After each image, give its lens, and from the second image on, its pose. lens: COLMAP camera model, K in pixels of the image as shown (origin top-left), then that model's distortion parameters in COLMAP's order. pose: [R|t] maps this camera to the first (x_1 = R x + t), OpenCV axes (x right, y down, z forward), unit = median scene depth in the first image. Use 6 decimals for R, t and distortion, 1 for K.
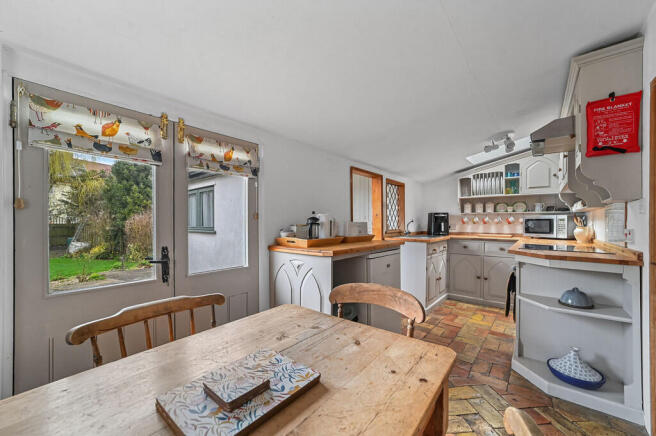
lens RADIAL K [[256.1, 0, 331.4], [0, 256.1, 223.3], [0, 0, 1]] dist [-0.011559, 0.002460]
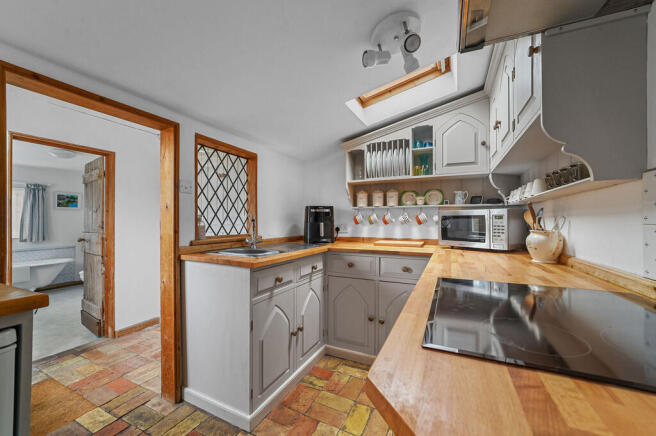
lens RADIAL K [[256.1, 0, 331.5], [0, 256.1, 219.2], [0, 0, 1]] dist [-0.011559, 0.002460]
pose [[0.969042, -0.001822, 0.246890, 0.348623], [0.004475, 0.999938, -0.010185, -0.004338], [-0.246856, 0.010974, 0.968990, 0.464043]]
